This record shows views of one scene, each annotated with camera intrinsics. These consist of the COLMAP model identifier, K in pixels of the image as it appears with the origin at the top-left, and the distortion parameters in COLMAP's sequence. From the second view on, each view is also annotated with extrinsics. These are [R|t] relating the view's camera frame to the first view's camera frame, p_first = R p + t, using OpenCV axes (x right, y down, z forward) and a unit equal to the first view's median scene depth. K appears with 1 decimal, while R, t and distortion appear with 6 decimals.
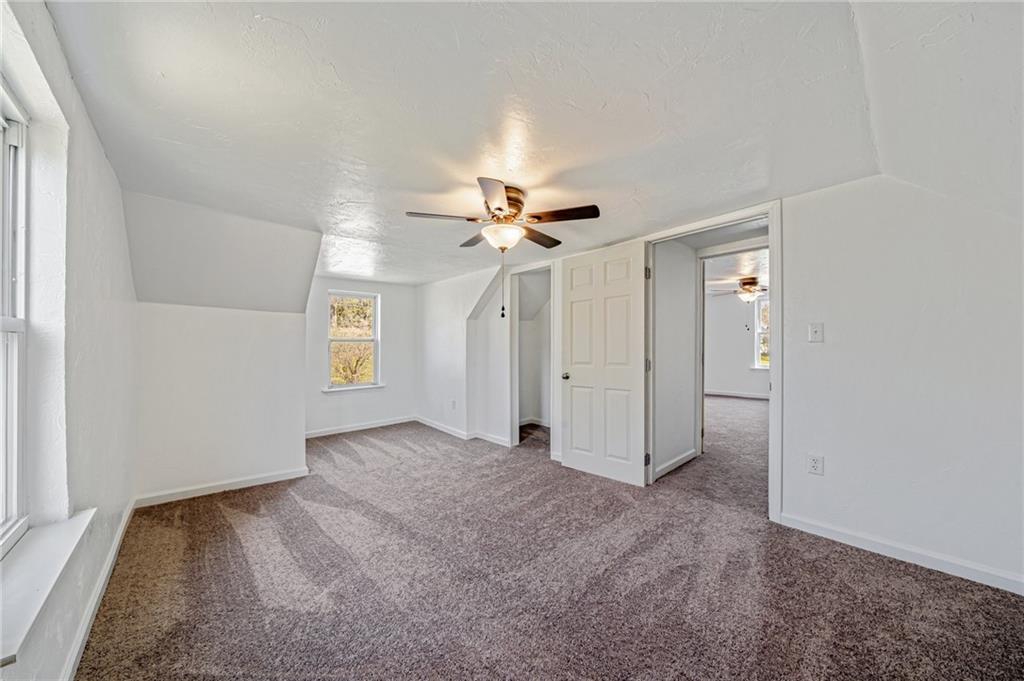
lens RADIAL K [[354.6, 0, 517.0], [0, 354.6, 345.8], [0, 0, 1]] dist [-0.000738, -0.000100]
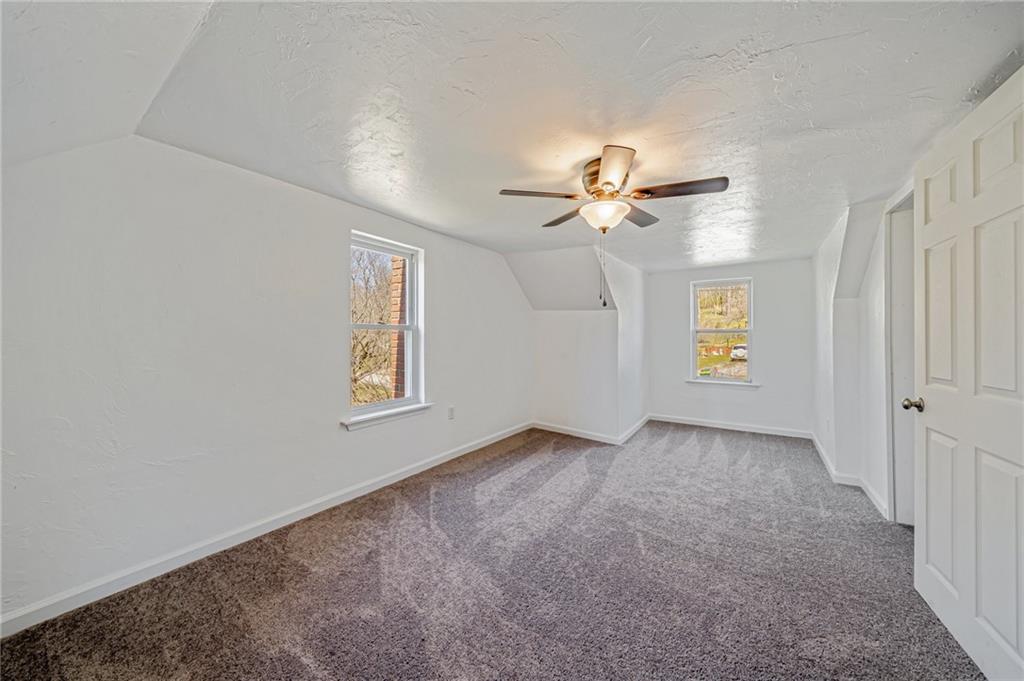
lens RADIAL K [[354.6, 0, 506.6], [0, 354.6, 334.6], [0, 0, 1]] dist [-0.000738, -0.000100]
pose [[0.232591, 0.002857, -0.972571, 0.549005], [-0.008239, 0.999966, 0.000967, -0.006685], [0.972540, 0.007788, 0.232606, 0.397645]]
